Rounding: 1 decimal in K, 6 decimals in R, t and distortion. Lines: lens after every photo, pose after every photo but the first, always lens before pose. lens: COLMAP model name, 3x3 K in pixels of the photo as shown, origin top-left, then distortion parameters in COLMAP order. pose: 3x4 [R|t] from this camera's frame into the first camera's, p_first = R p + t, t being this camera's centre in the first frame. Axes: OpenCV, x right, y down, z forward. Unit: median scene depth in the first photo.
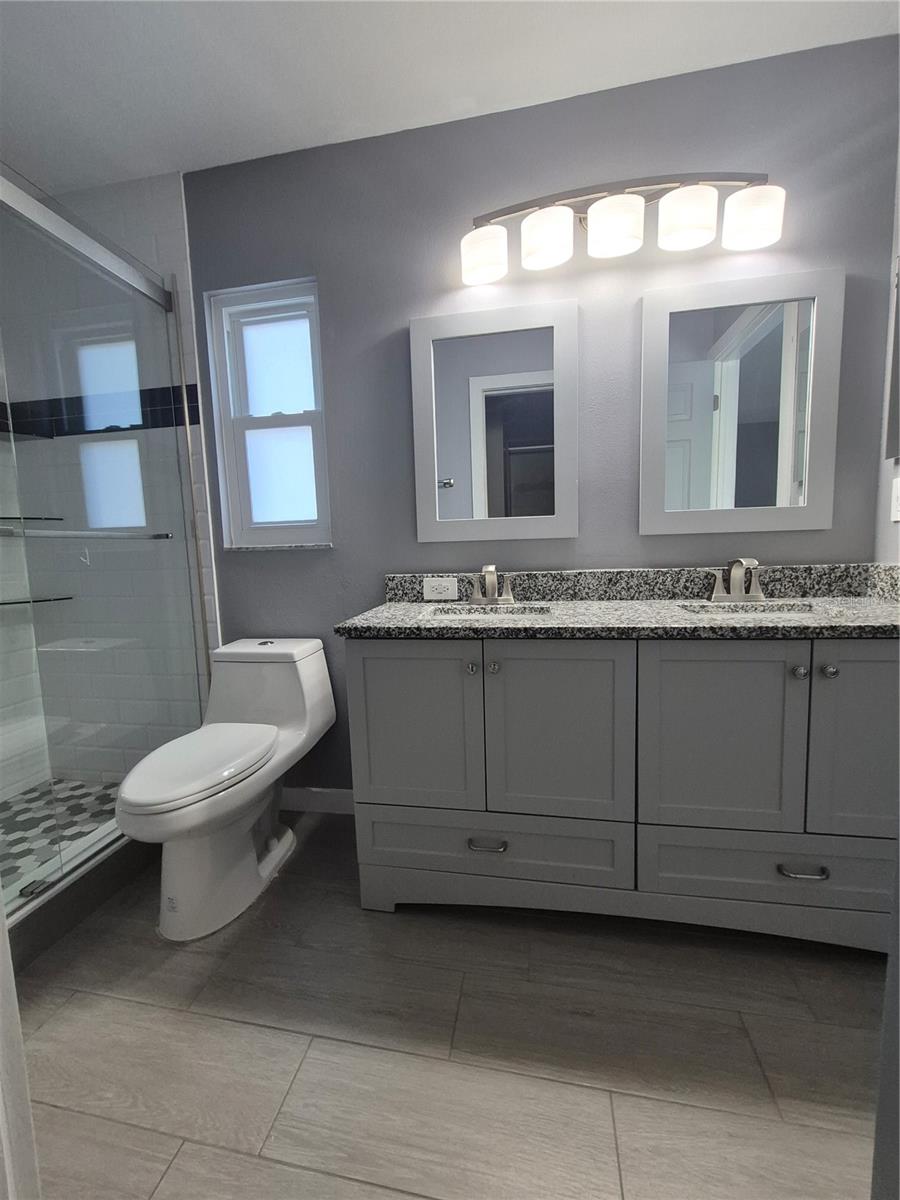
lens RADIAL K [[472.0, 0, 449.5], [0, 472.0, 600.7], [0, 0, 1]] dist [0.005233, -0.000795]
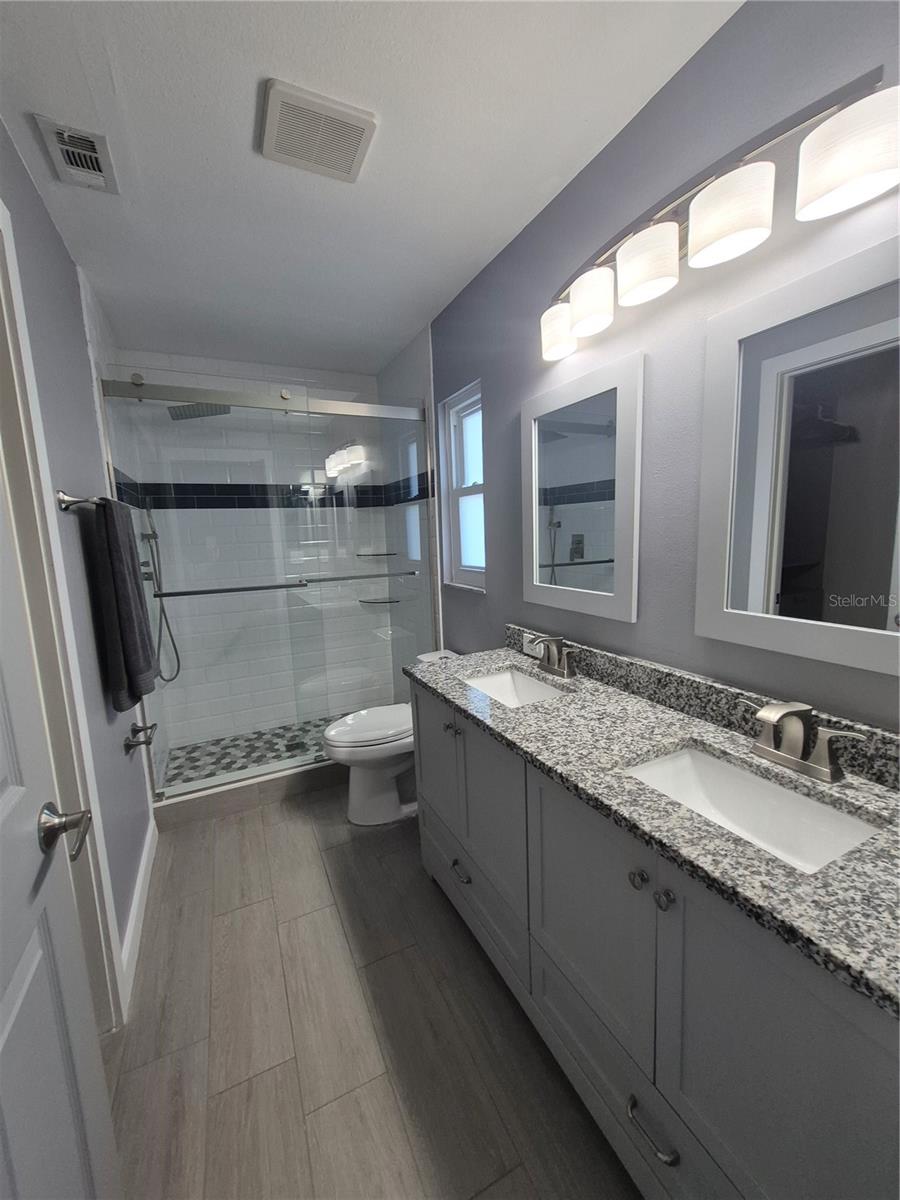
lens RADIAL K [[472.0, 0, 443.0], [0, 472.0, 597.5], [0, 0, 1]] dist [0.005233, -0.000795]
pose [[0.587983, 0.120419, -0.799859, 0.758635], [-0.065734, 0.992699, 0.101130, -0.246359], [0.806198, -0.006885, 0.591606, 0.195844]]
